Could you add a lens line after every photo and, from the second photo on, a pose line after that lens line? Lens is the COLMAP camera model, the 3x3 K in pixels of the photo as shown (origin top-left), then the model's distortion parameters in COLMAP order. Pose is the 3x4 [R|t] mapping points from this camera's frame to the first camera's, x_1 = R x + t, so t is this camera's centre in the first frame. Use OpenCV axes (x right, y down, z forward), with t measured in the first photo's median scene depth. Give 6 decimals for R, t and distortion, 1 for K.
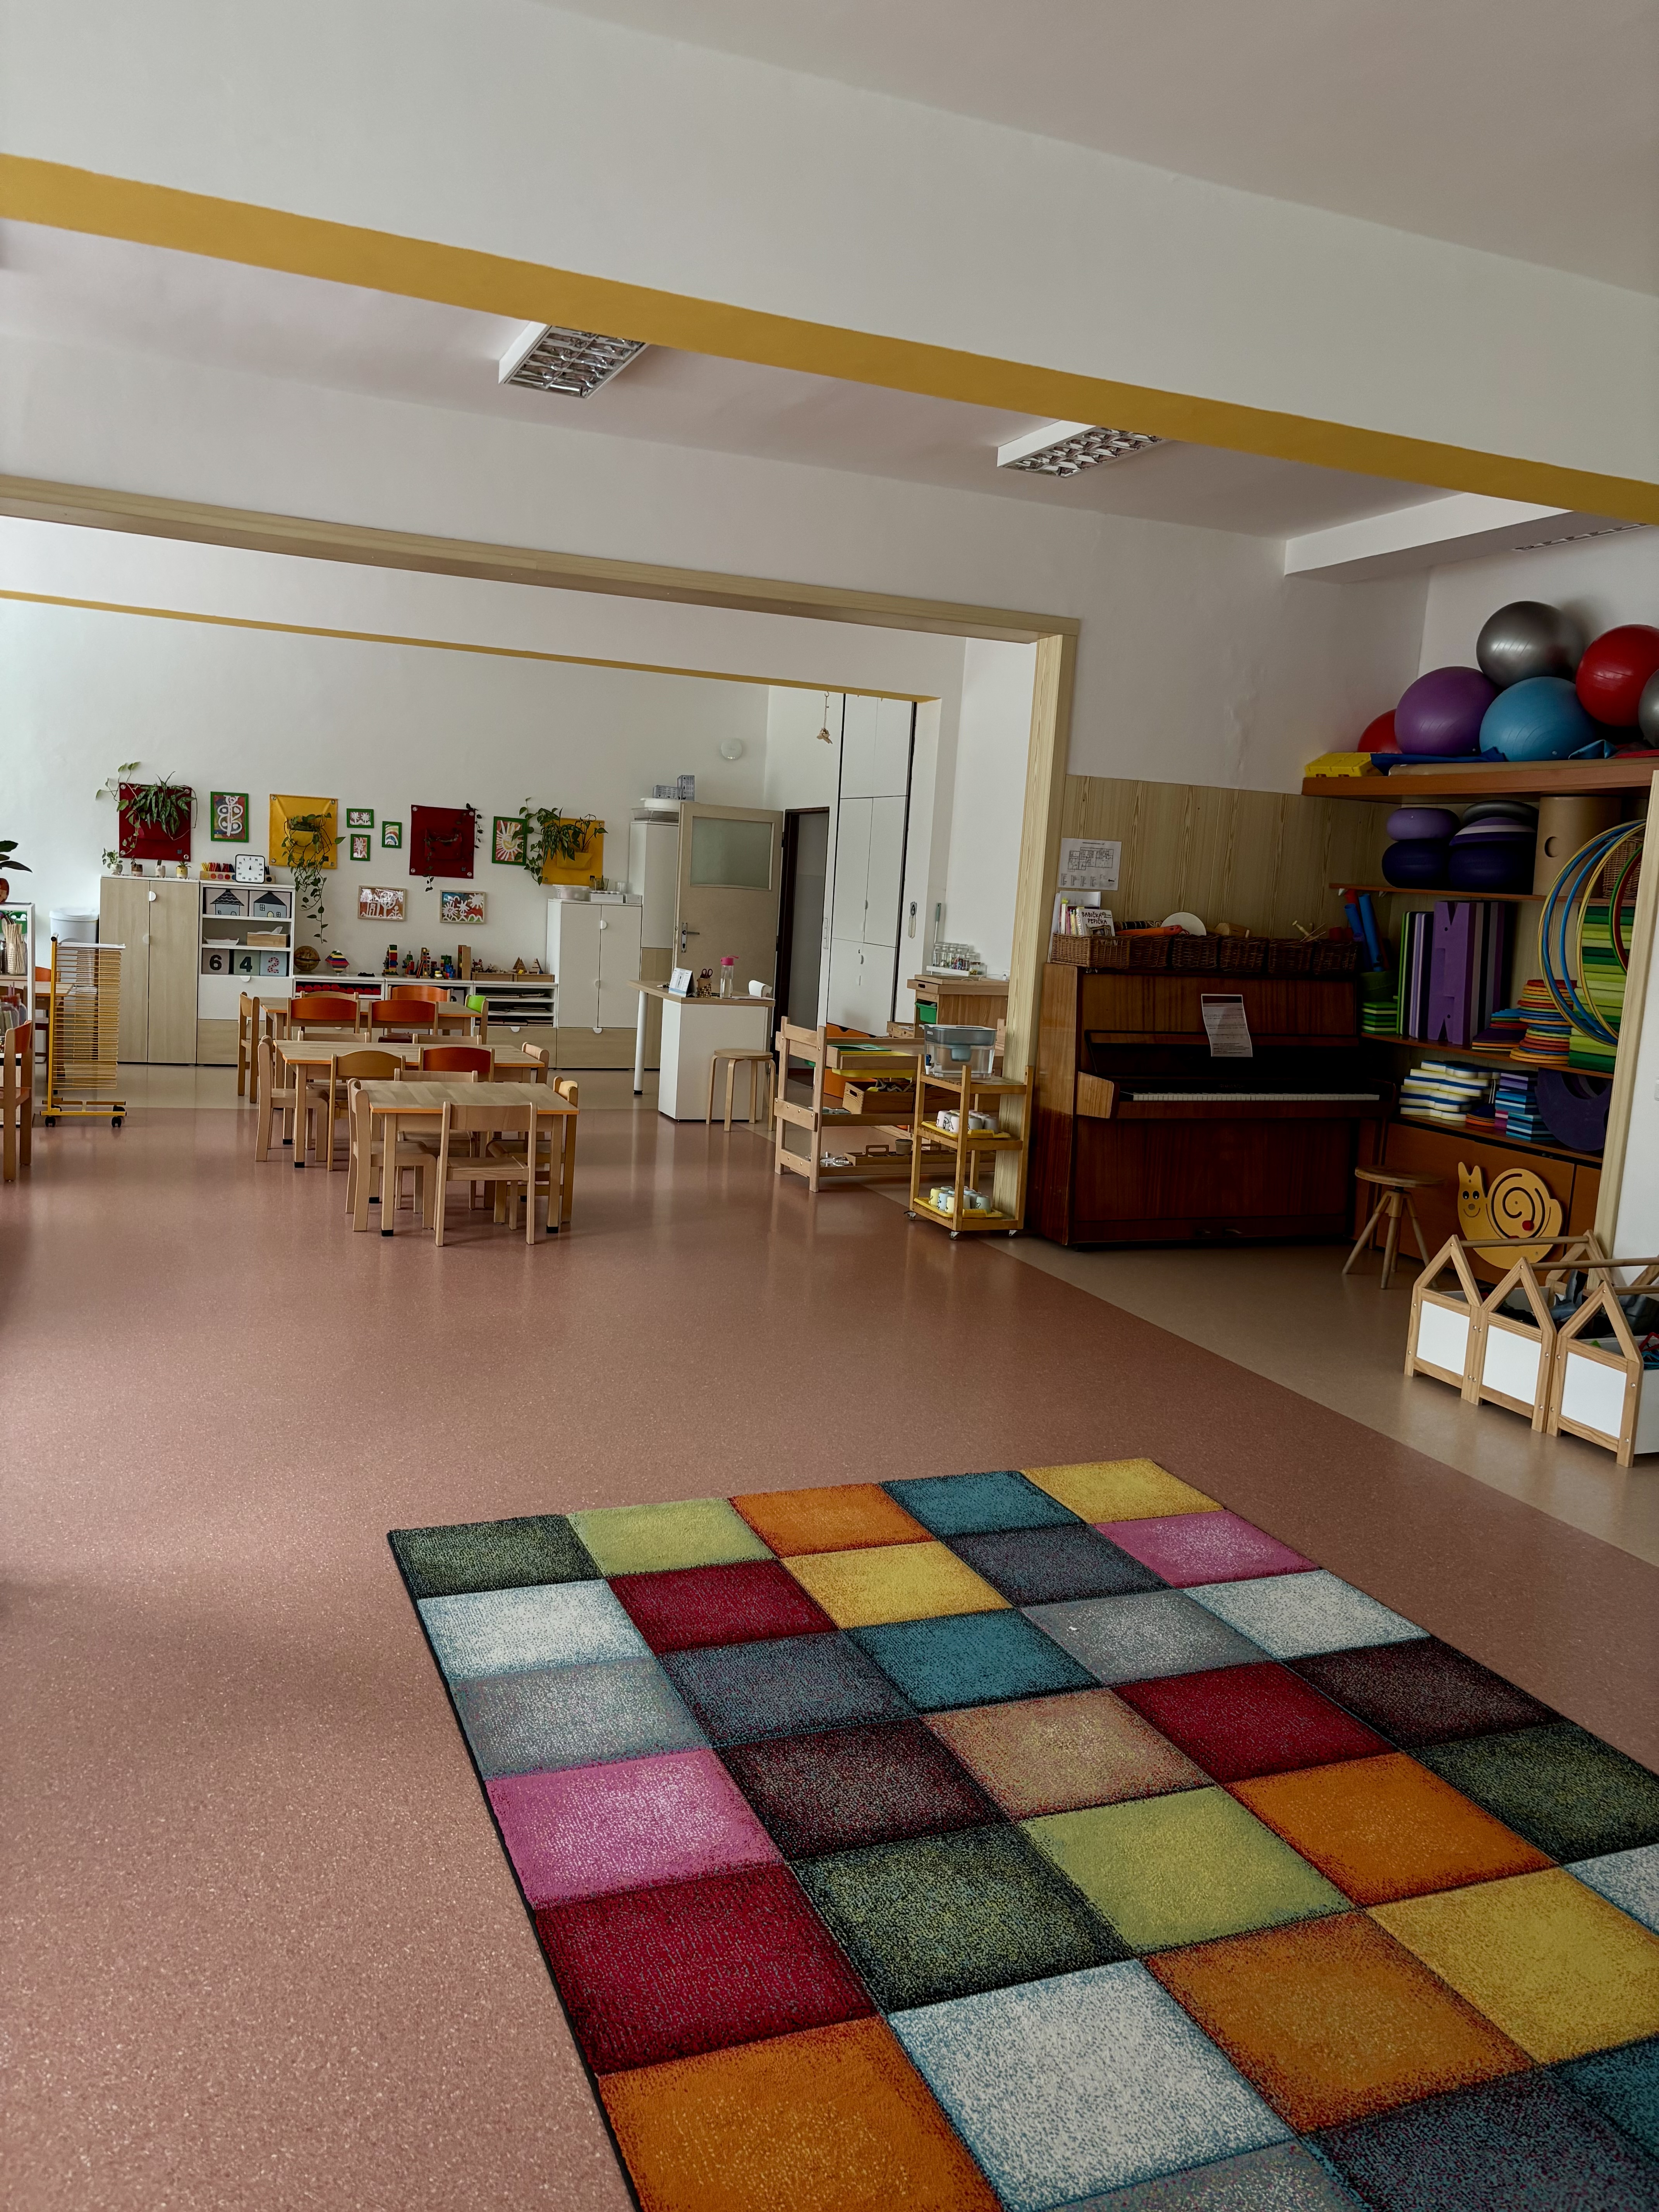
lens RADIAL K [[1670.9, 0, 811.0], [0, 1670.9, 1099.0], [0, 0, 1]] dist [0.053198, -0.049342]
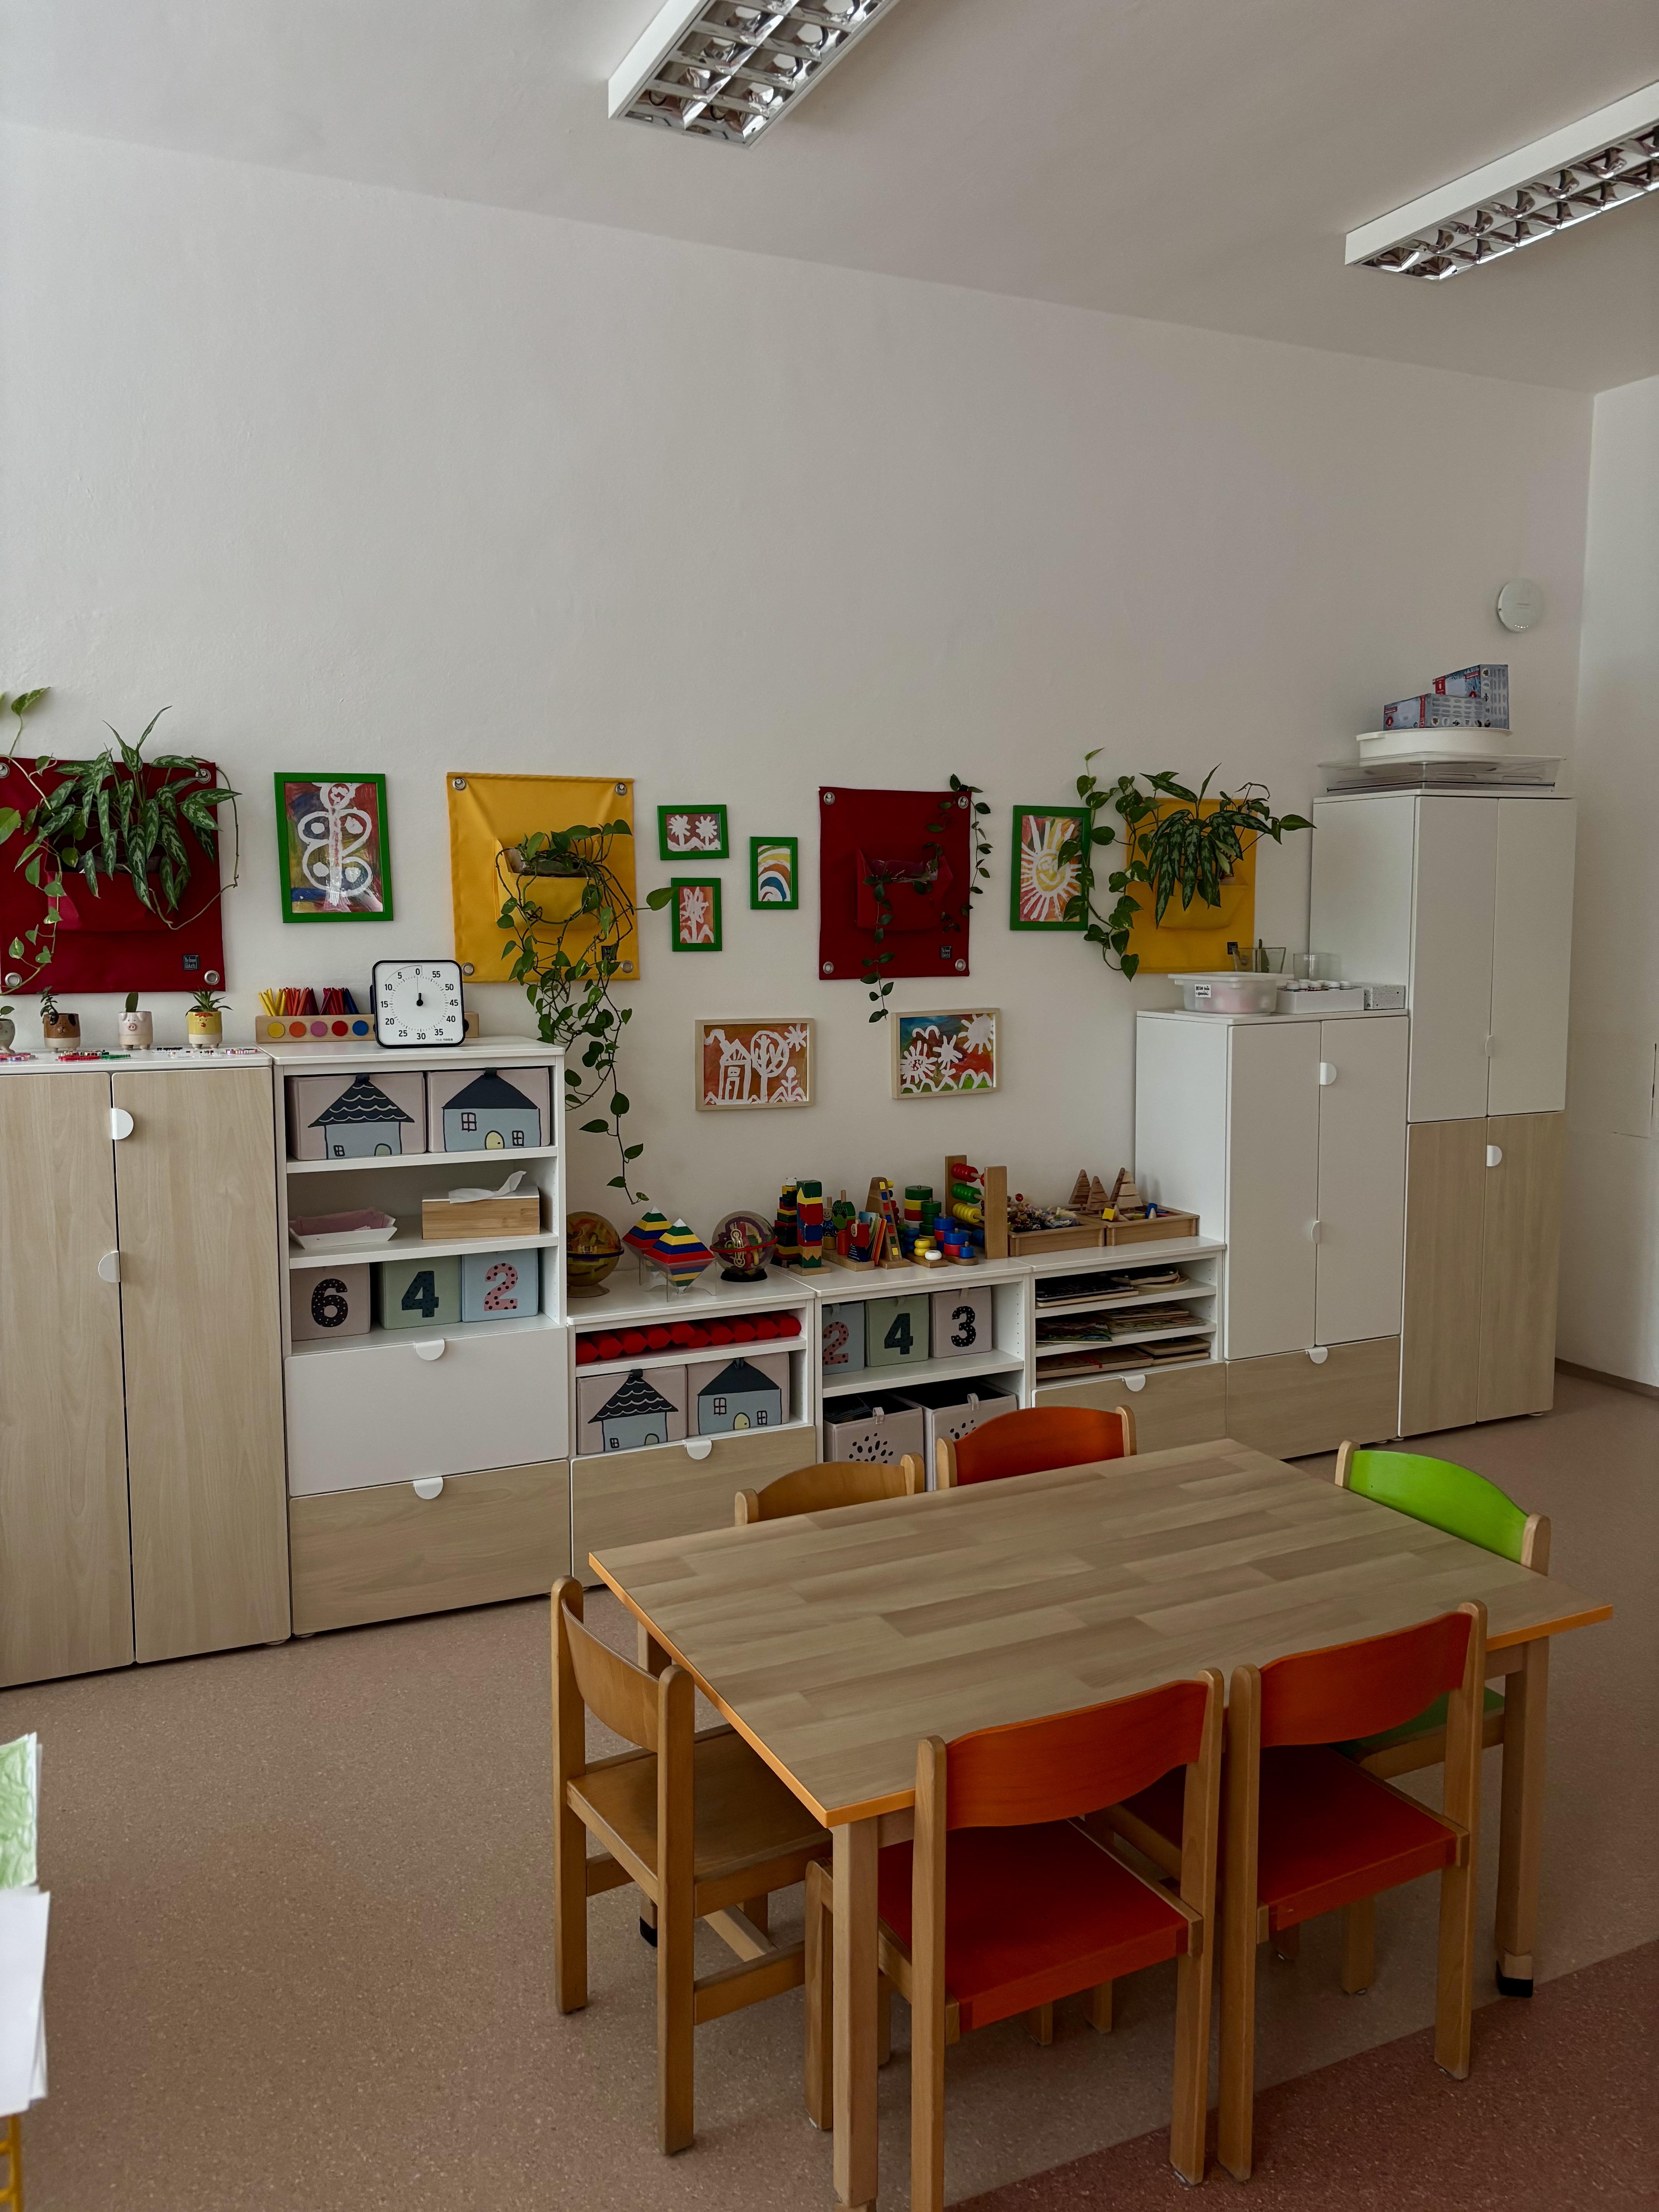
lens RADIAL K [[1670.9, 0, 800.9], [0, 1670.9, 1103.8], [0, 0, 1]] dist [0.053198, -0.049342]
pose [[0.996644, -0.071523, 0.039814, -0.263345], [0.072271, 0.997229, -0.017668, -0.102187], [-0.038440, 0.020486, 0.999051, 0.649055]]
